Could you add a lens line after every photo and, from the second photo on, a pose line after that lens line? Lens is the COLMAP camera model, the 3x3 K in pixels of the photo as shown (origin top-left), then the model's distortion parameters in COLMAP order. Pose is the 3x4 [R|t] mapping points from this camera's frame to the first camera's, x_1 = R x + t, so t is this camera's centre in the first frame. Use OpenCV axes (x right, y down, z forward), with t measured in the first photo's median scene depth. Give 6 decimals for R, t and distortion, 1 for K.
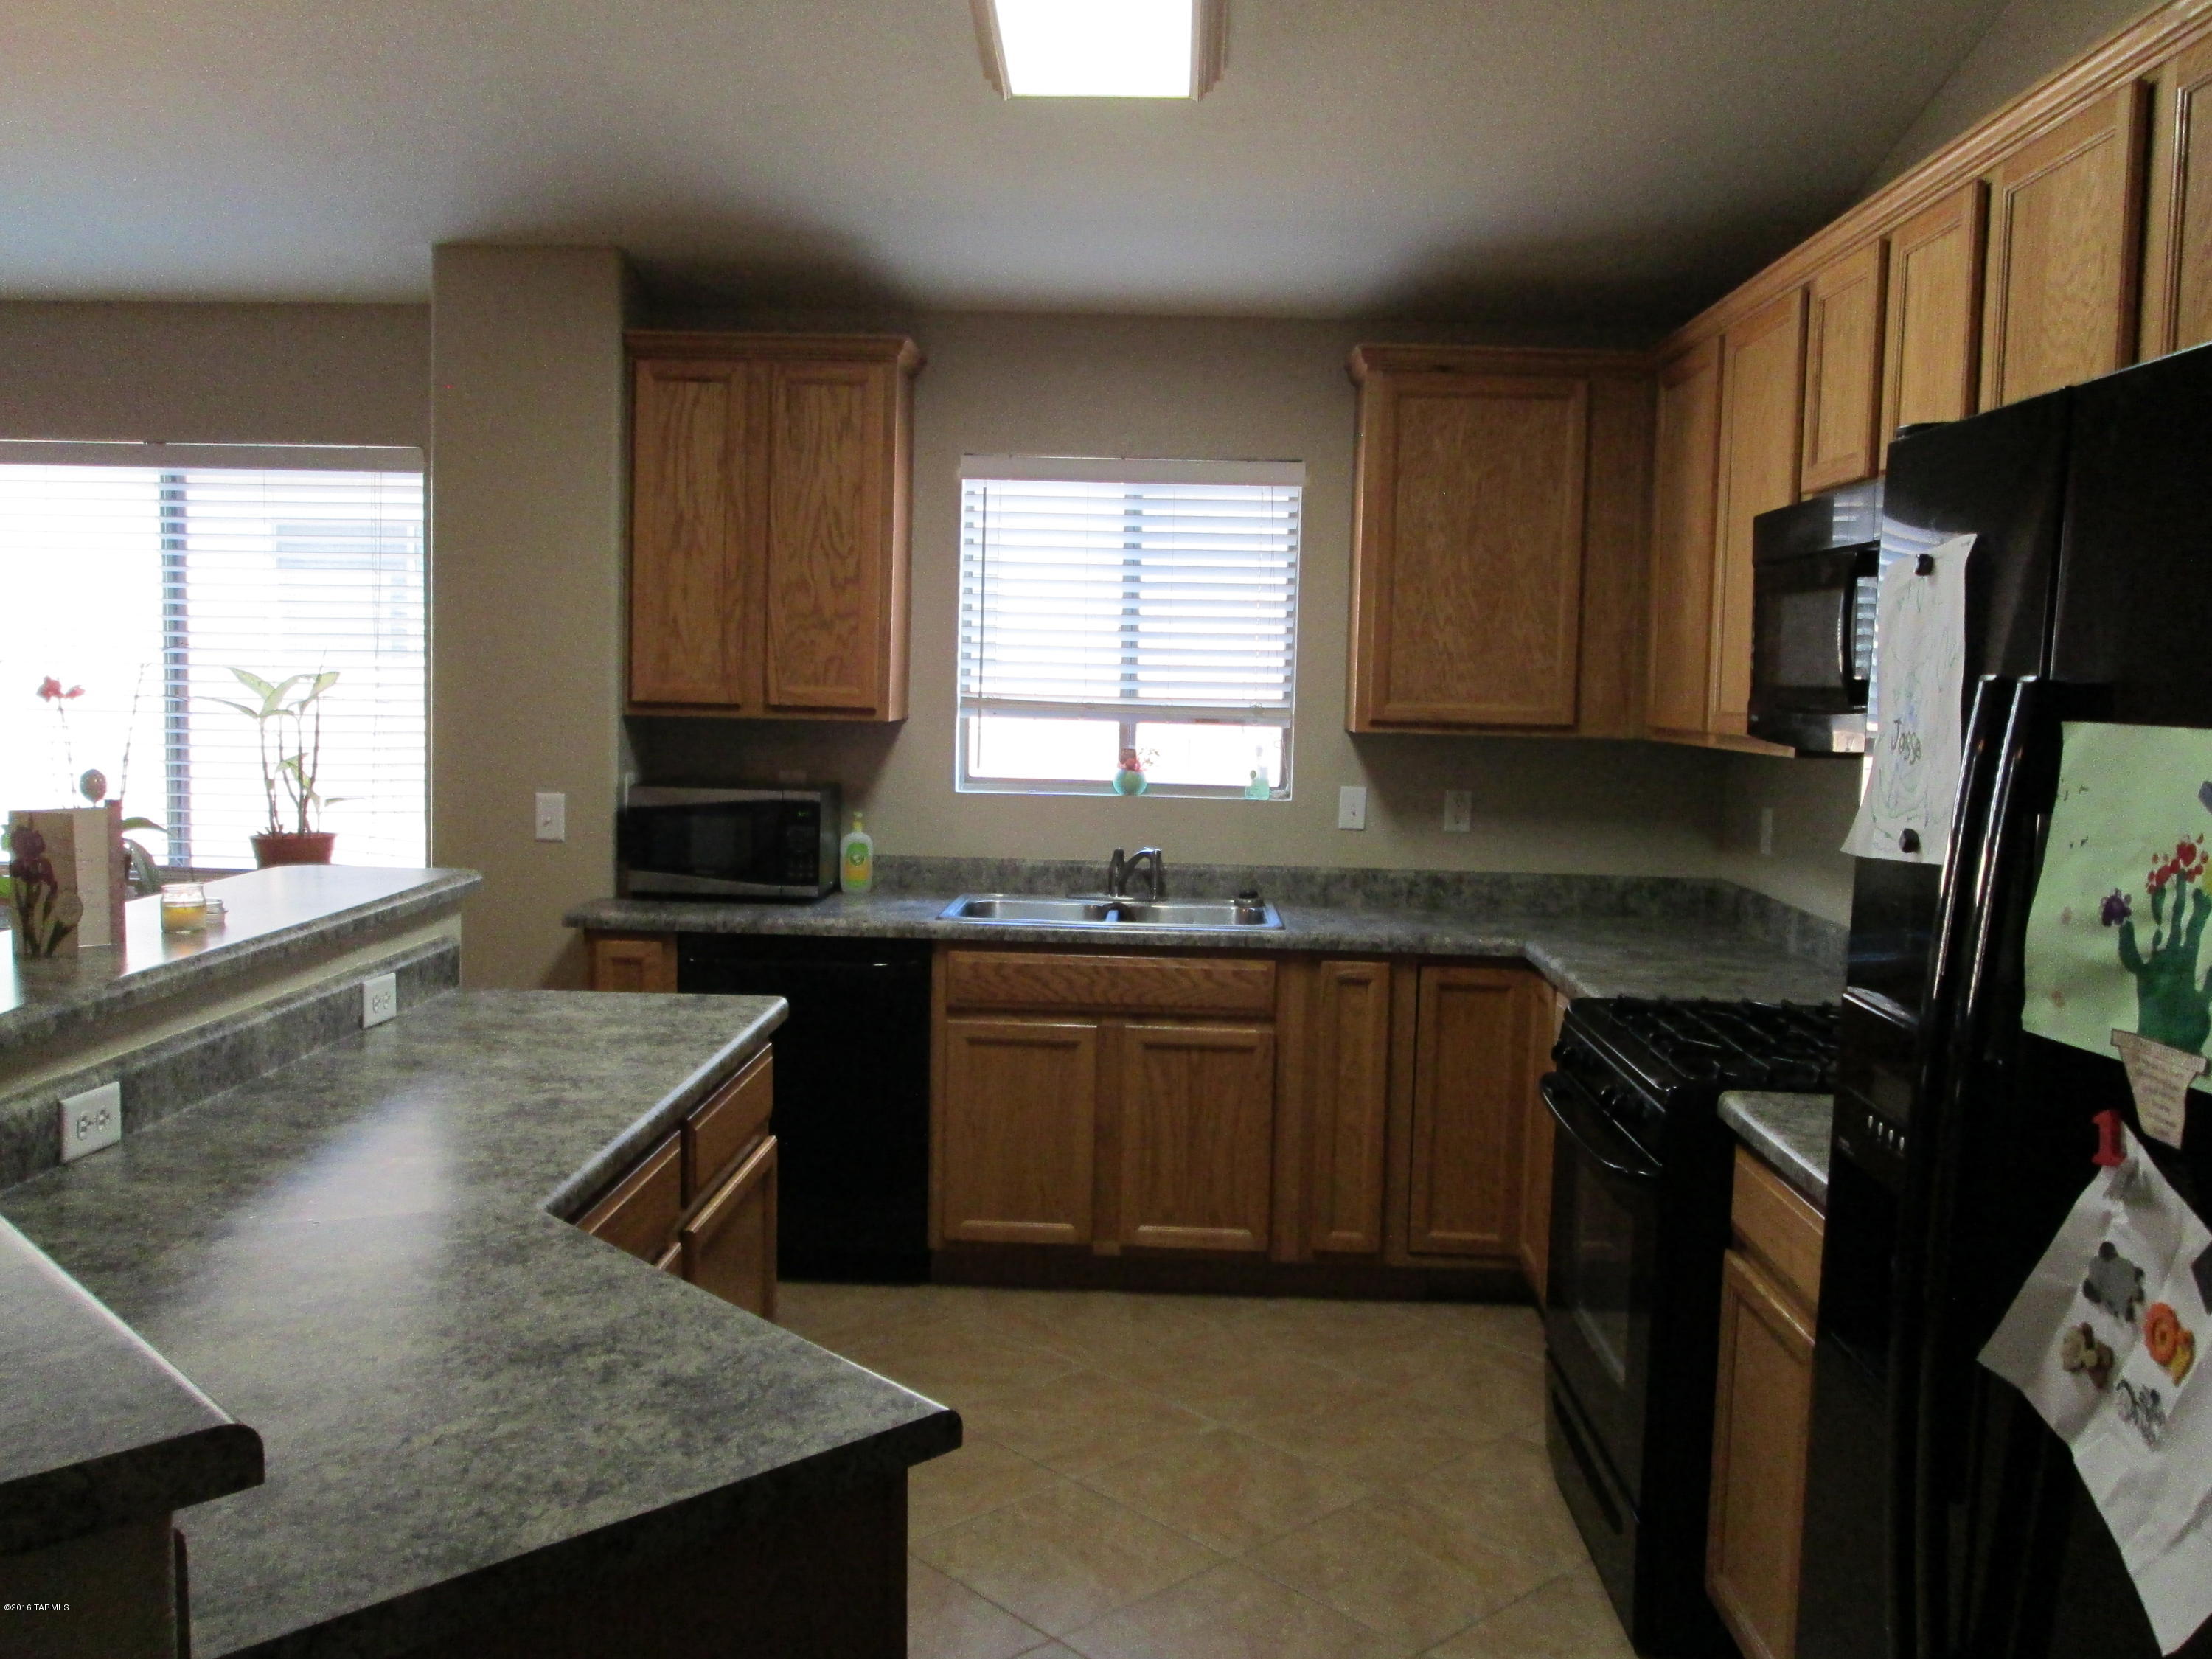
lens RADIAL K [[1896.5, 0, 1106.0], [0, 1896.5, 829.5], [0, 0, 1]] dist [-0.091271, 0.311375]
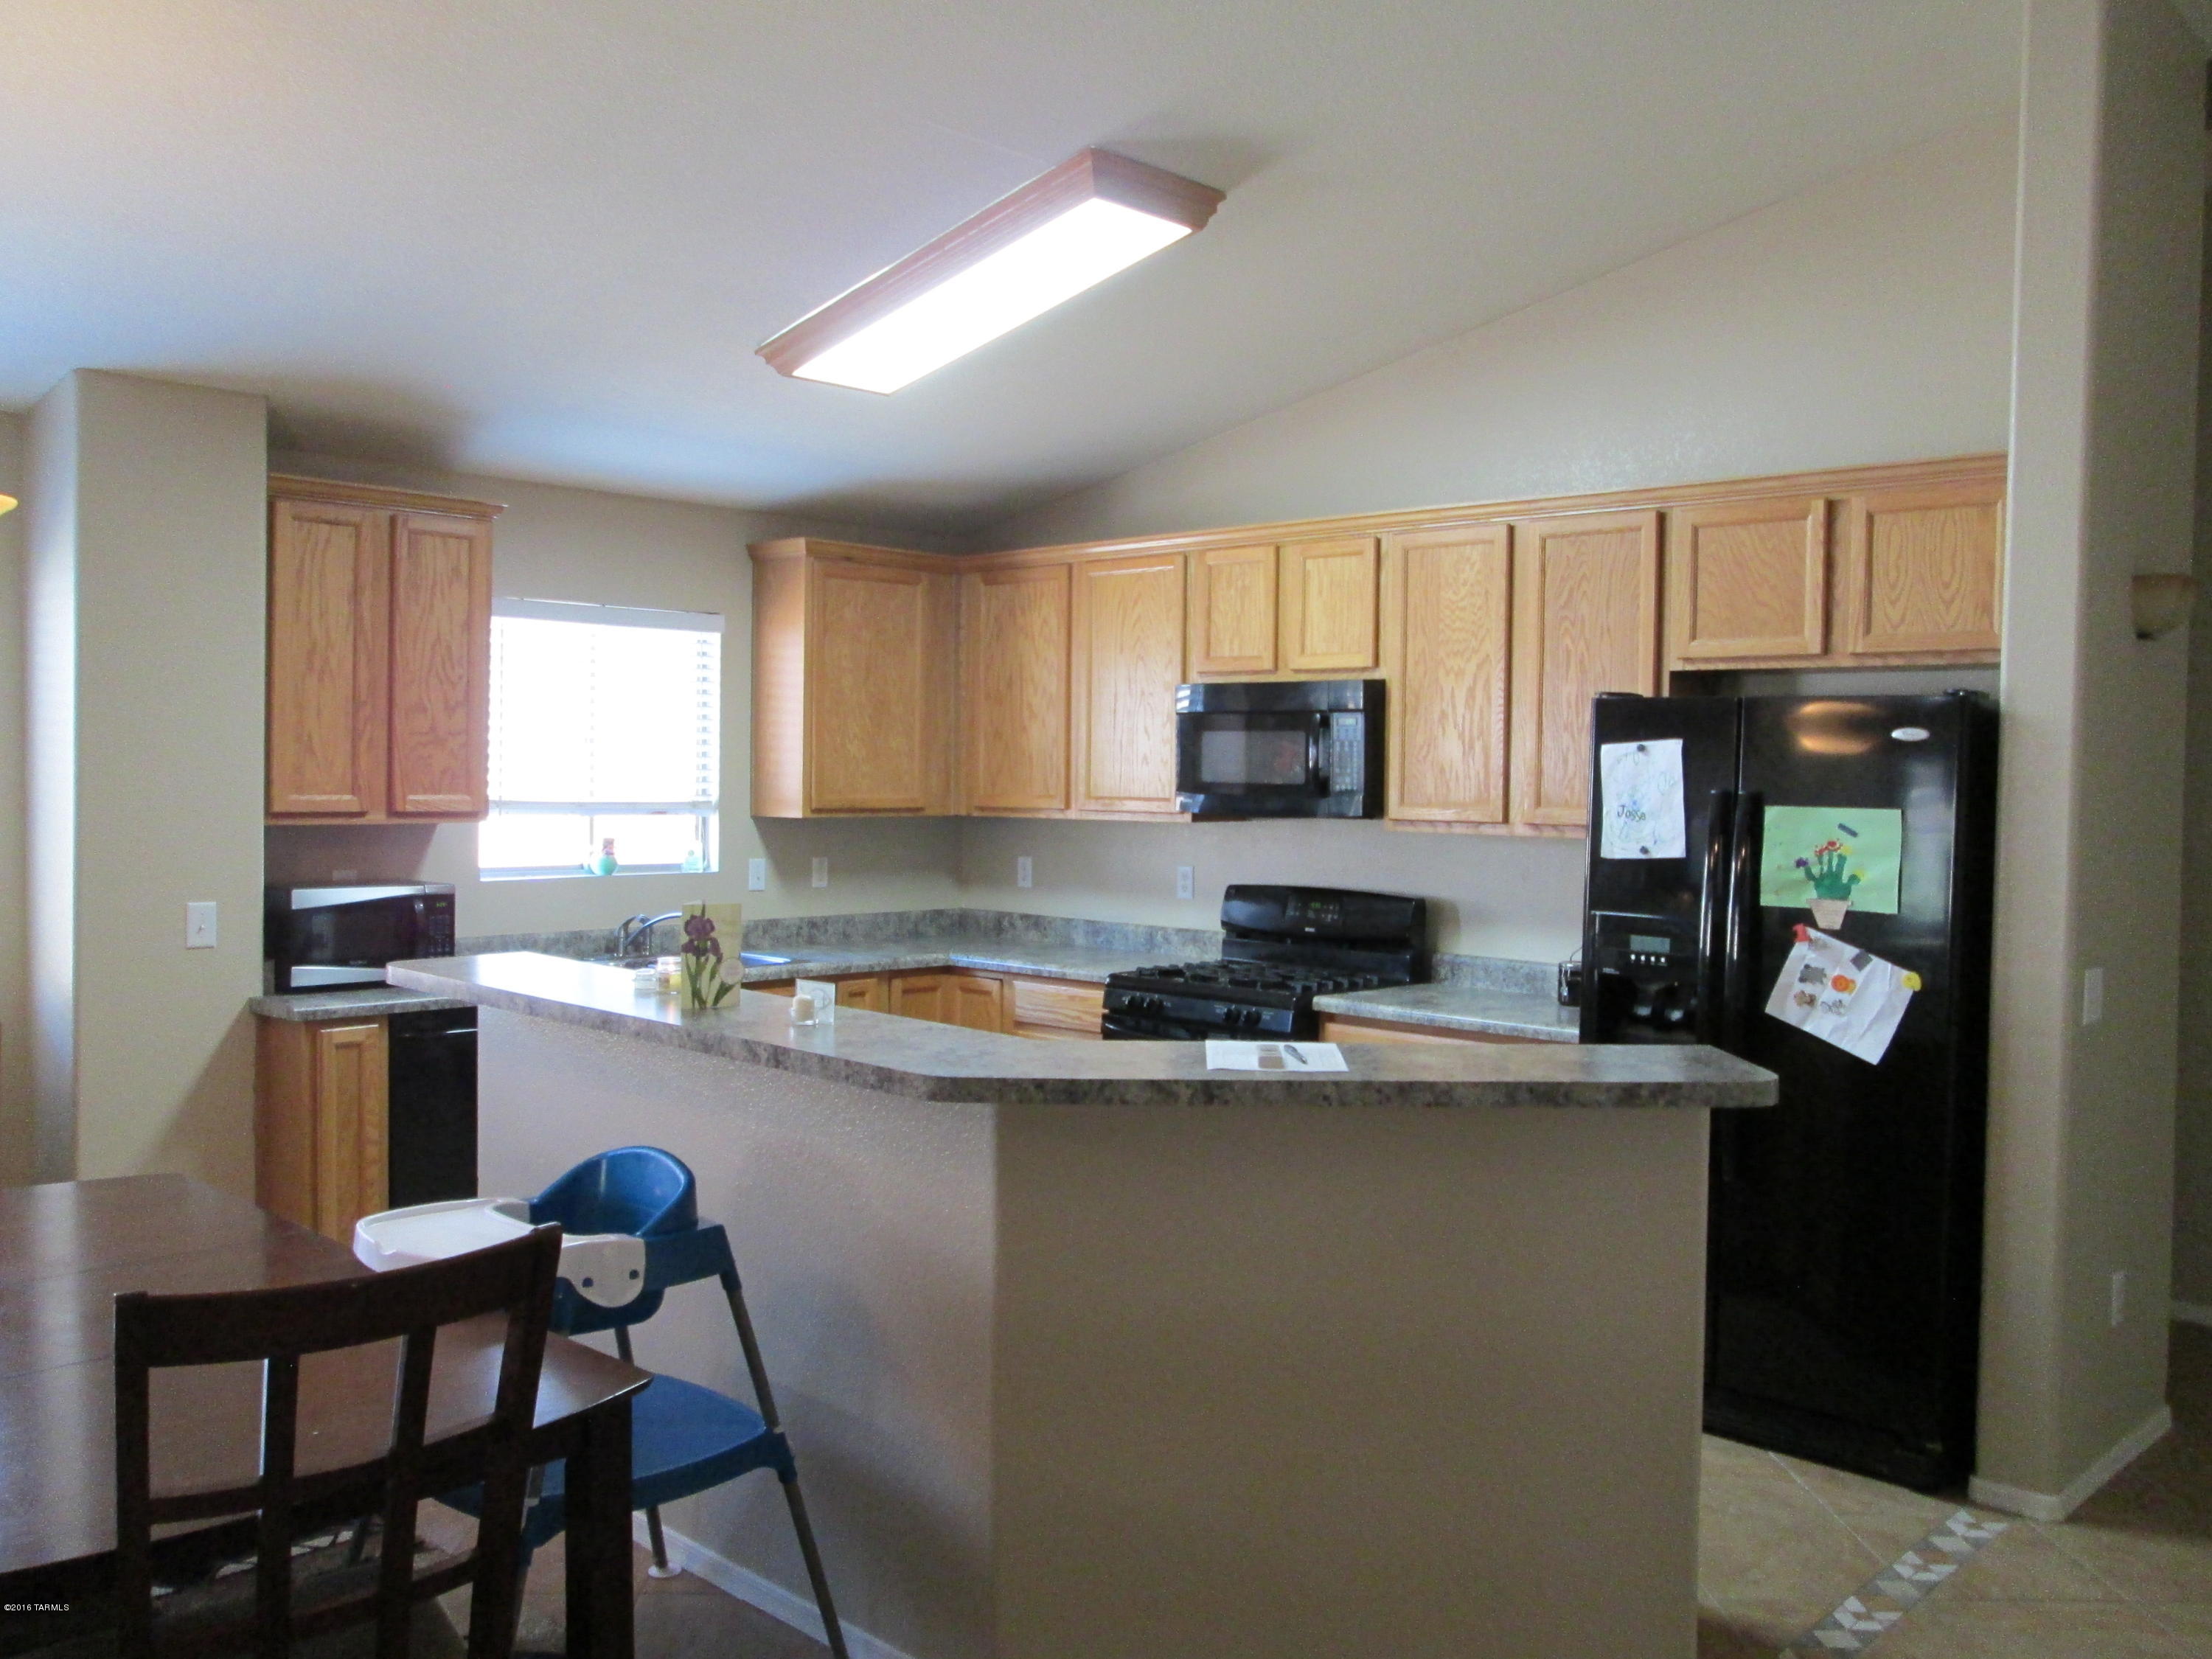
lens RADIAL K [[1856.4, 0, 1142.1], [0, 1856.4, 824.3], [0, 0, 1]] dist [0.050821, -0.001794]
pose [[0.672414, -0.037870, 0.739206, -0.713670], [0.065140, 0.997843, -0.008134, -0.019749], [-0.737304, 0.053621, 0.673430, -0.093091]]
